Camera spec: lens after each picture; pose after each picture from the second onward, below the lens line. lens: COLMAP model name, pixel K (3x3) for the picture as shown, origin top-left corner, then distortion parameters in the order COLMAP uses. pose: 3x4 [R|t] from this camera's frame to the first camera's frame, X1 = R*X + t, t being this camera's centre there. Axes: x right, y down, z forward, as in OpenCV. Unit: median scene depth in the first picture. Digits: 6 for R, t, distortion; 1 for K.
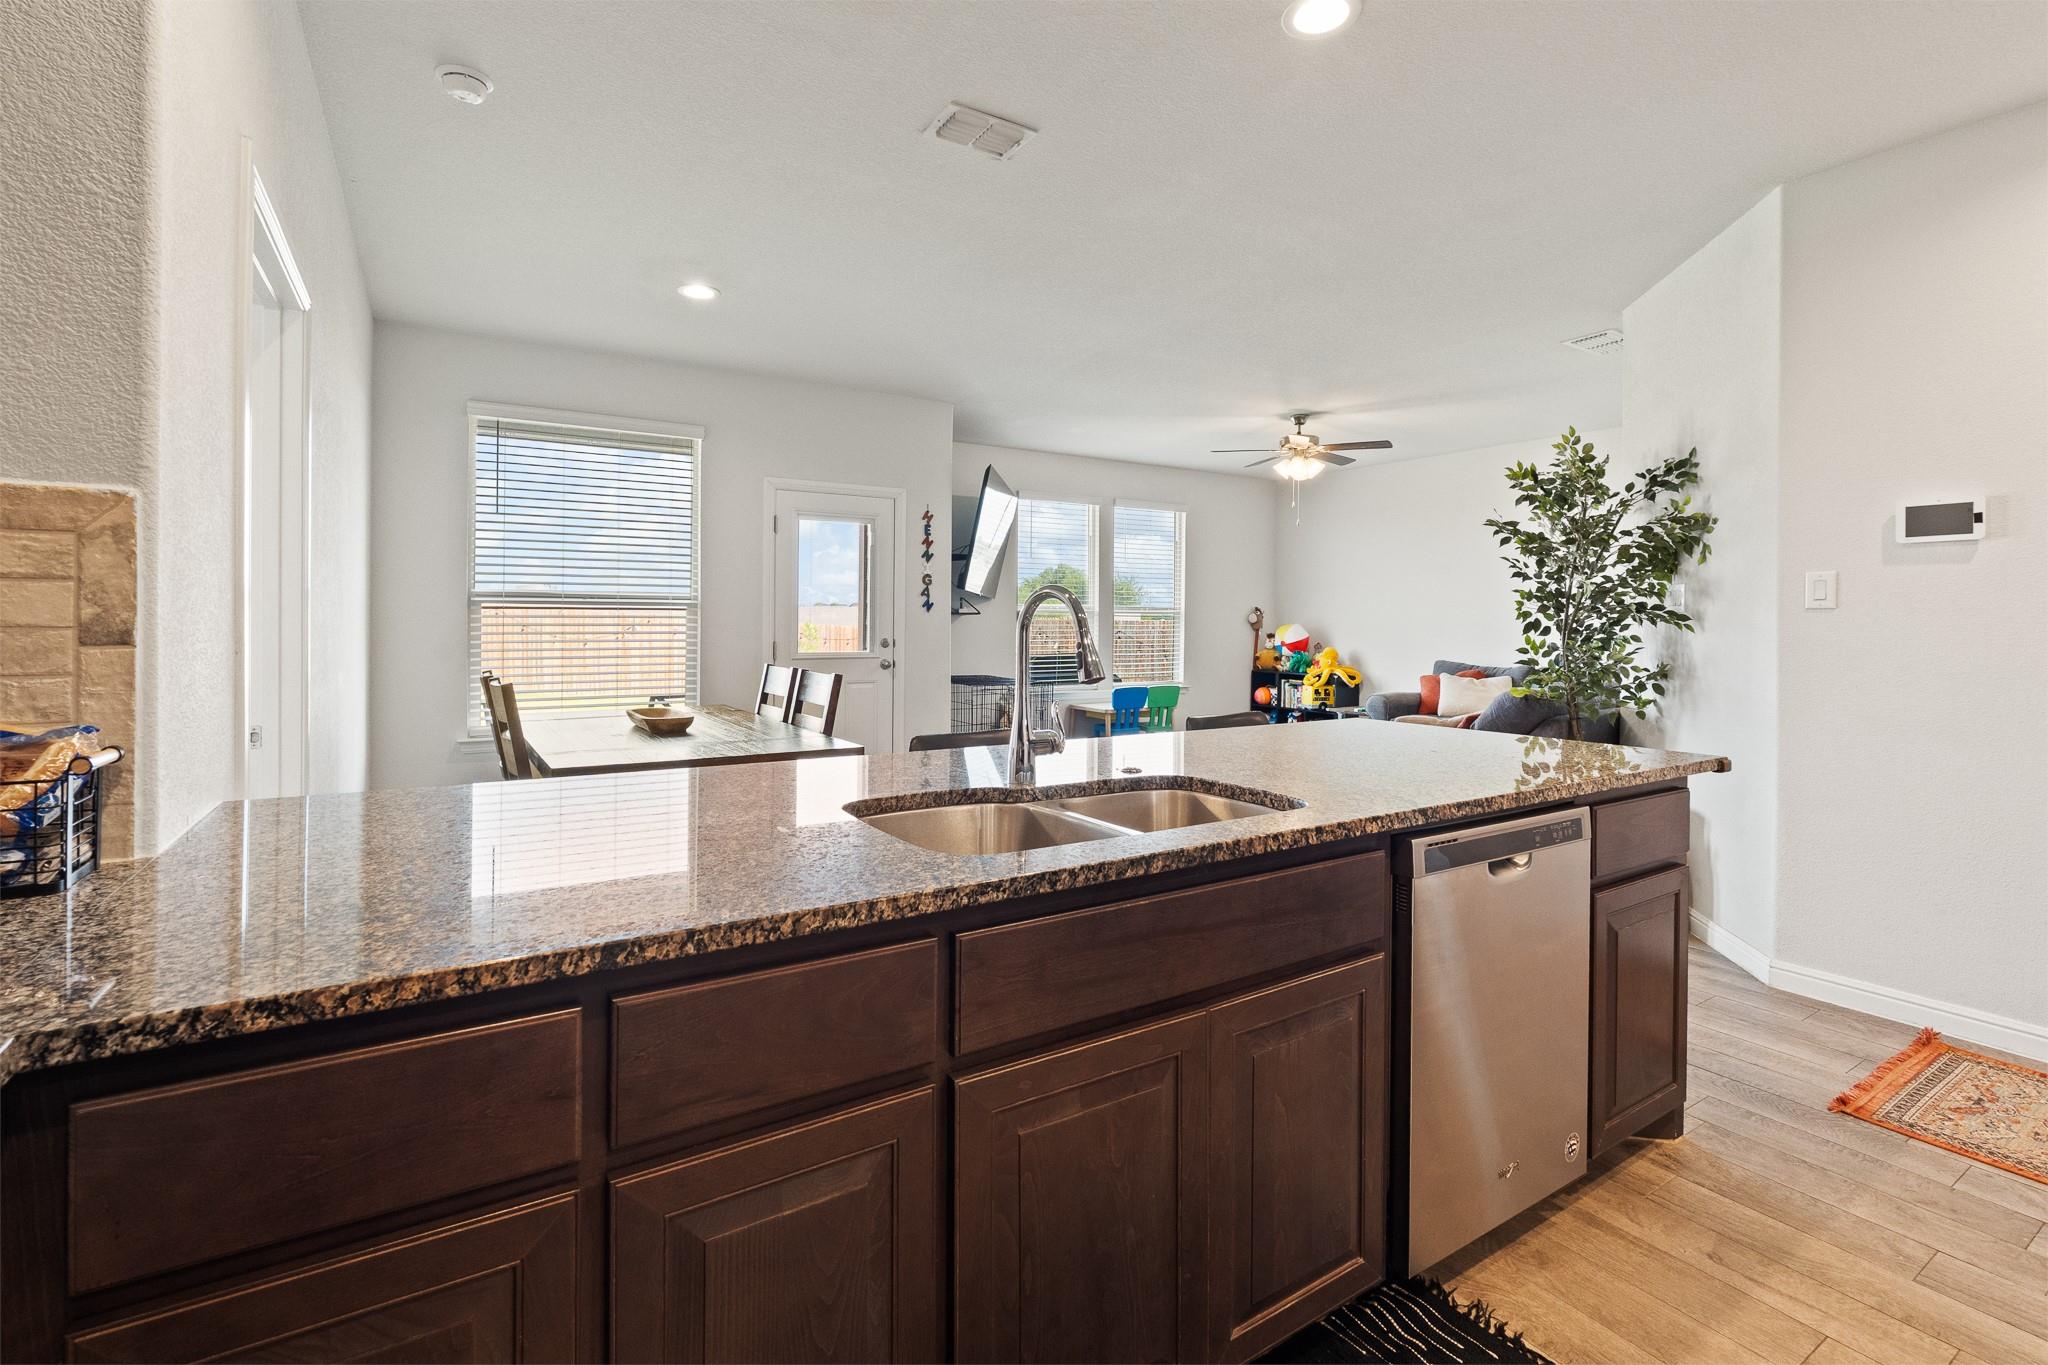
lens RADIAL K [[920.6, 0, 1009.5], [0, 920.6, 624.4], [0, 0, 1]] dist [0.002145, -0.000050]
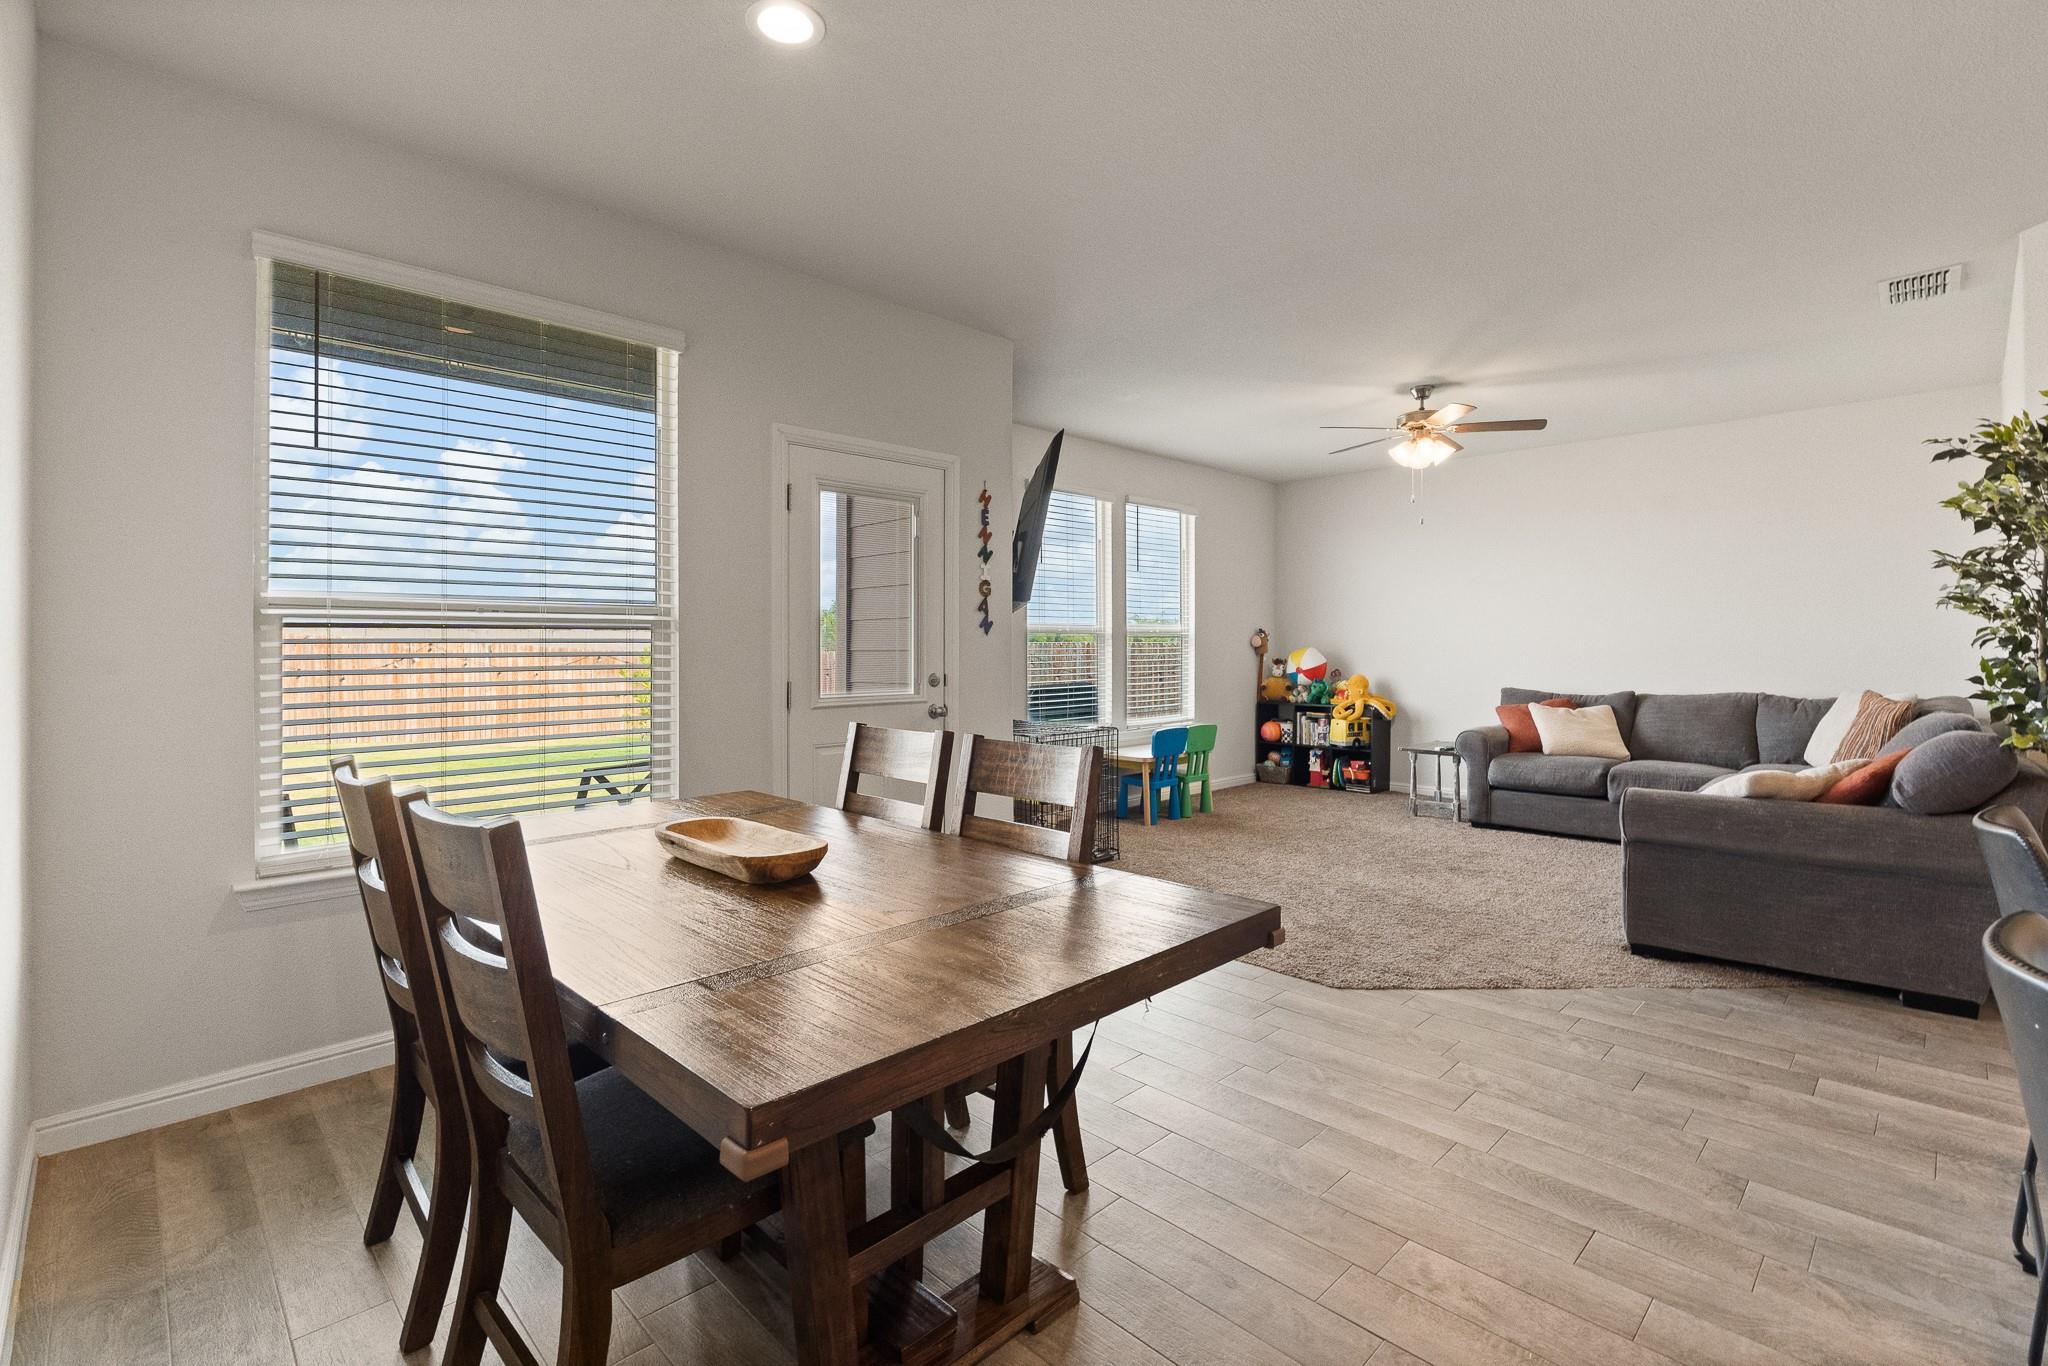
lens RADIAL K [[920.6, 0, 1013.7], [0, 920.6, 649.9], [0, 0, 1]] dist [0.002145, -0.000050]
pose [[0.974629, -0.009050, 0.223644, -0.229453], [0.009306, 0.999957, -0.000090, -0.001408], [-0.223634, 0.002169, 0.974671, 0.319279]]
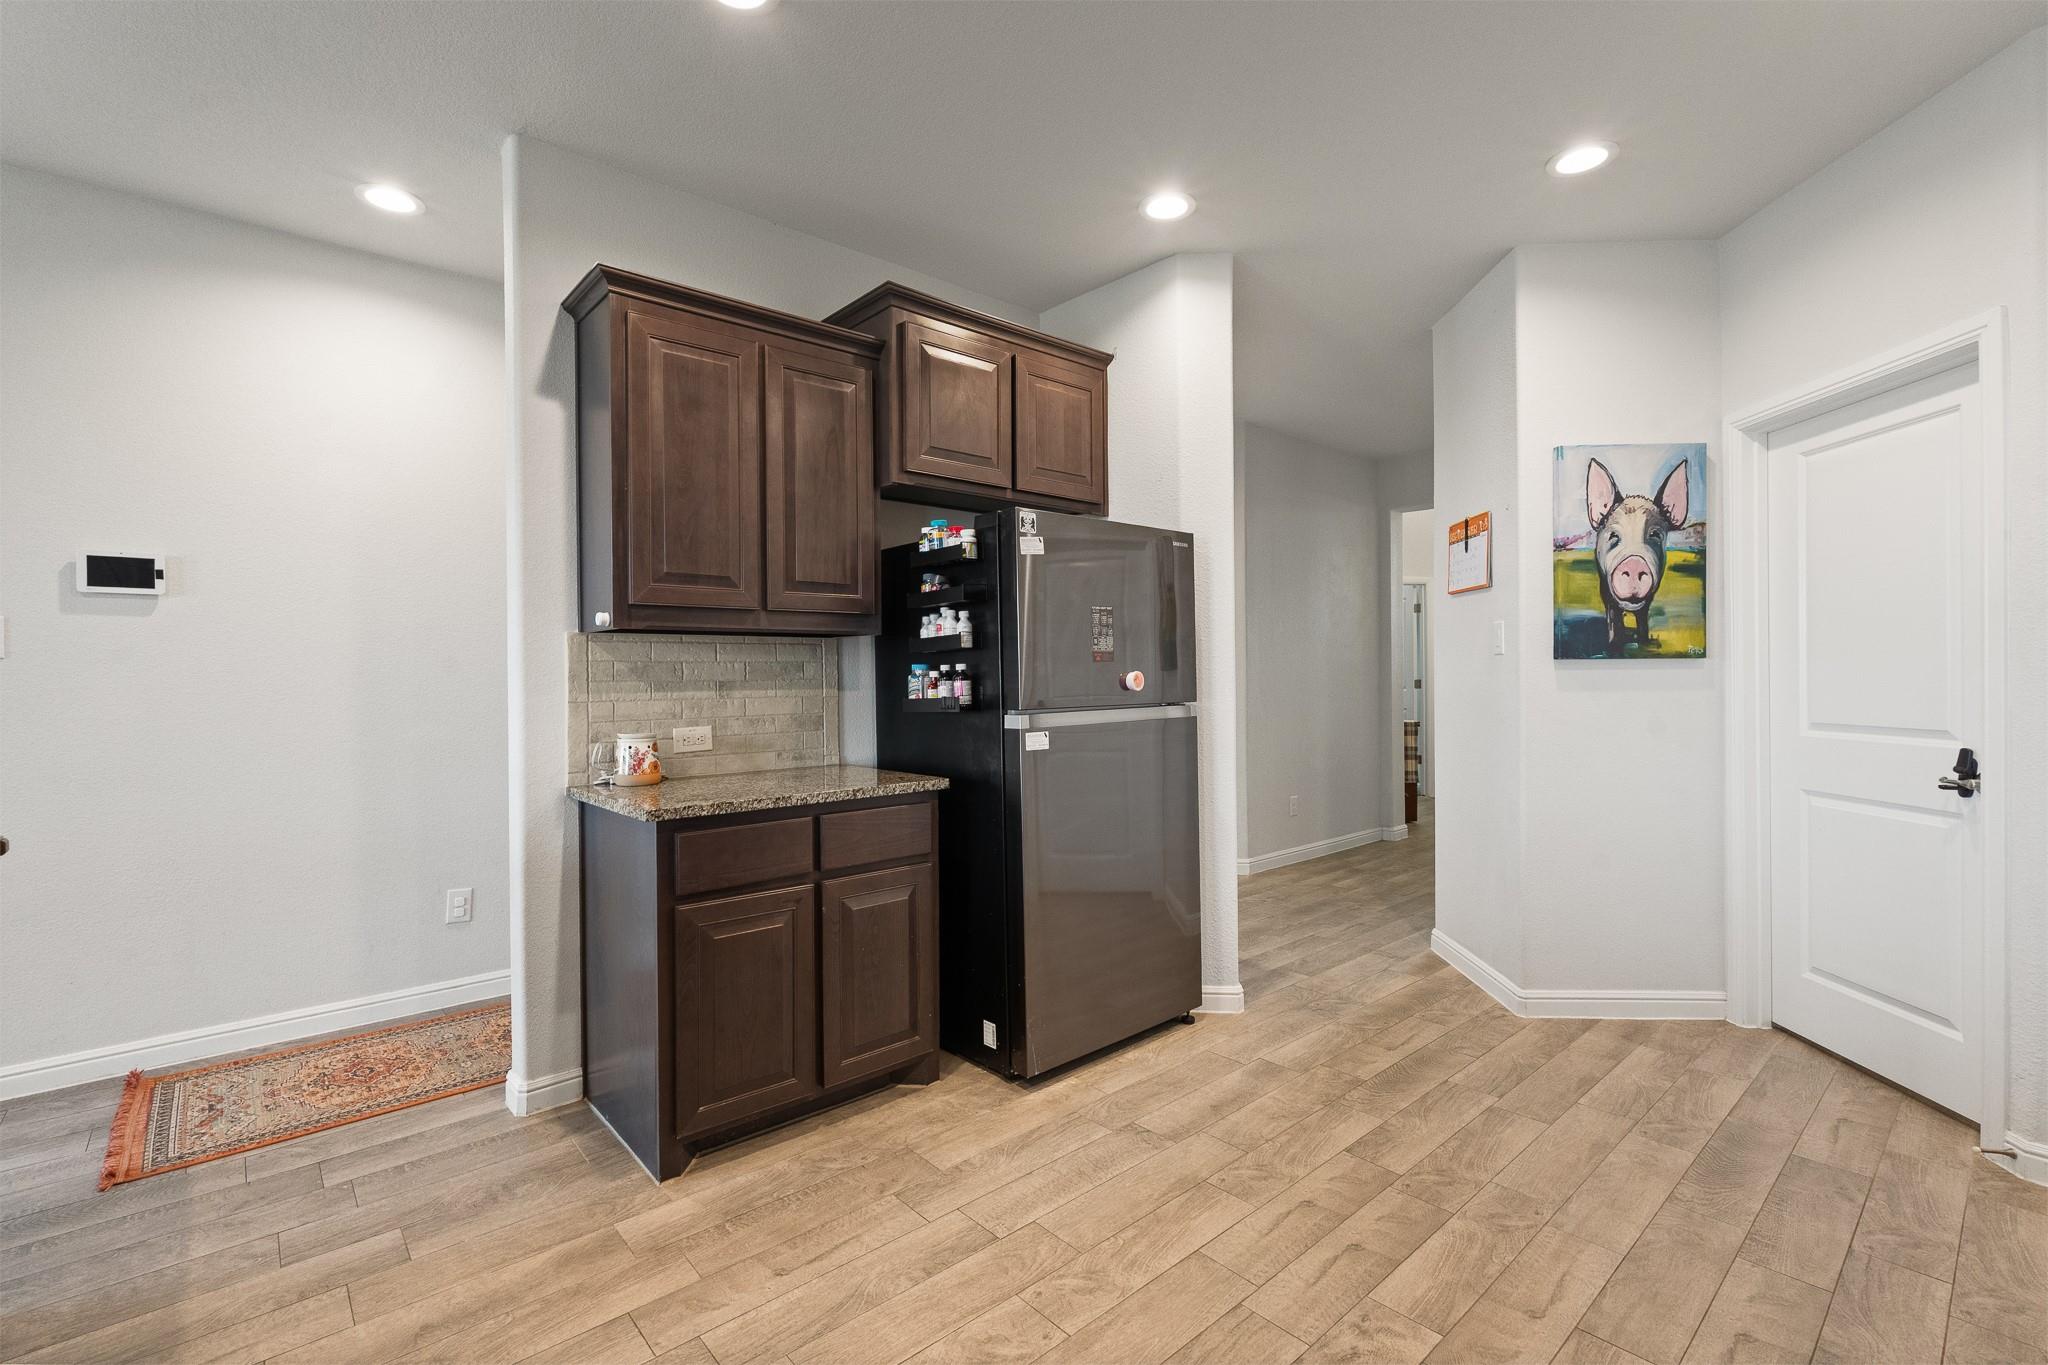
lens RADIAL K [[920.6, 0, 1019.9], [0, 920.6, 680.1], [0, 0, 1]] dist [0.002145, -0.000050]
pose [[-0.162218, -0.013303, 0.986665, -0.002090], [0.004469, 0.999889, 0.014216, -0.000055], [-0.986745, 0.006715, -0.162140, 0.002501]]
